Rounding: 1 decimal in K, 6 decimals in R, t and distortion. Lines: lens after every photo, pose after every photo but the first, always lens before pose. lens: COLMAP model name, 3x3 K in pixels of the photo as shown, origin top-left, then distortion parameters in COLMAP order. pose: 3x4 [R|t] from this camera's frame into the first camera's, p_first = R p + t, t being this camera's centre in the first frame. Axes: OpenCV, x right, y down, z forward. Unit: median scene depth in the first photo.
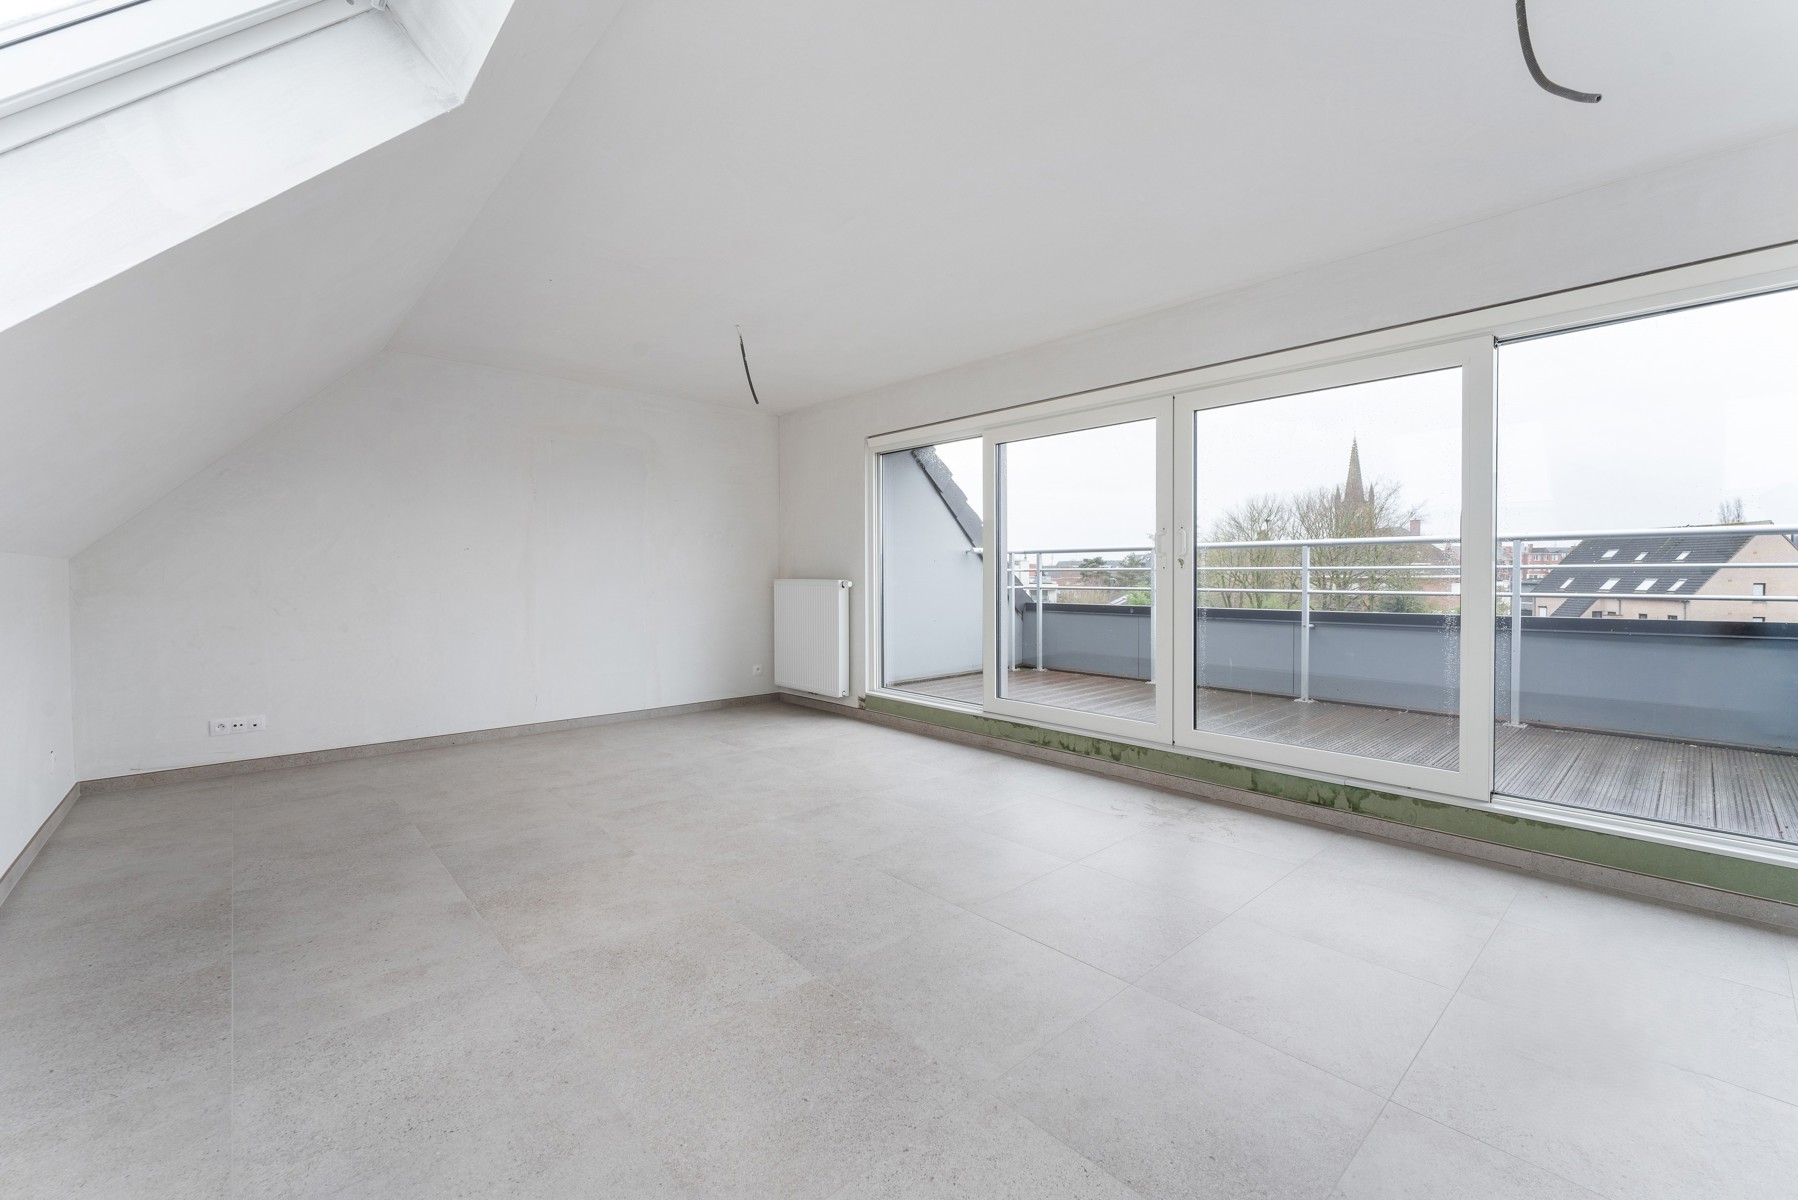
lens RADIAL K [[738.5, 0, 899.2], [0, 738.5, 568.4], [0, 0, 1]] dist [-0.001795, 0.000017]
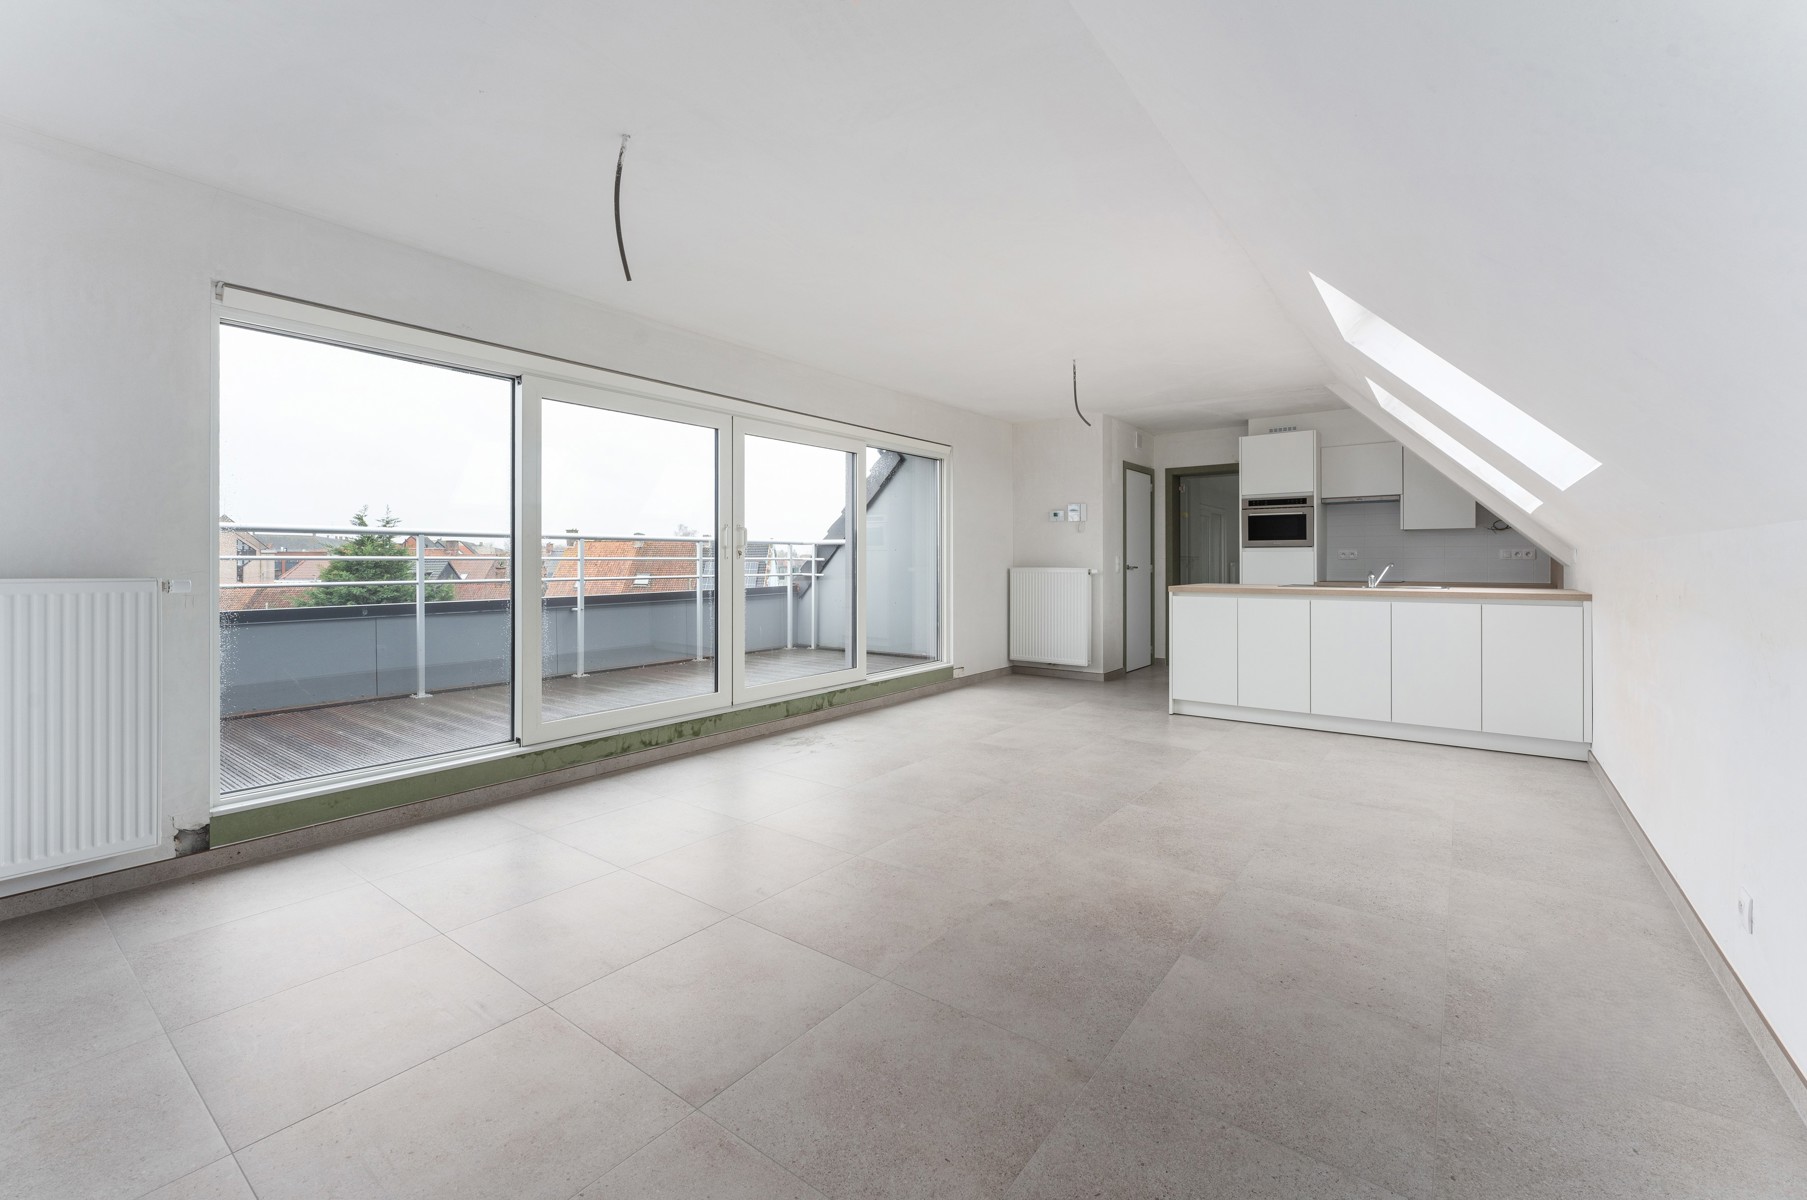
lens RADIAL K [[742.2, 0, 903.7], [0, 742.2, 568.2], [0, 0, 1]] dist [-0.001795, 0.000017]
pose [[-0.185327, -0.004850, 0.982665, -0.878938], [-0.005268, 0.999978, 0.003942, 0.008589], [-0.982663, -0.004446, -0.185348, 0.957457]]
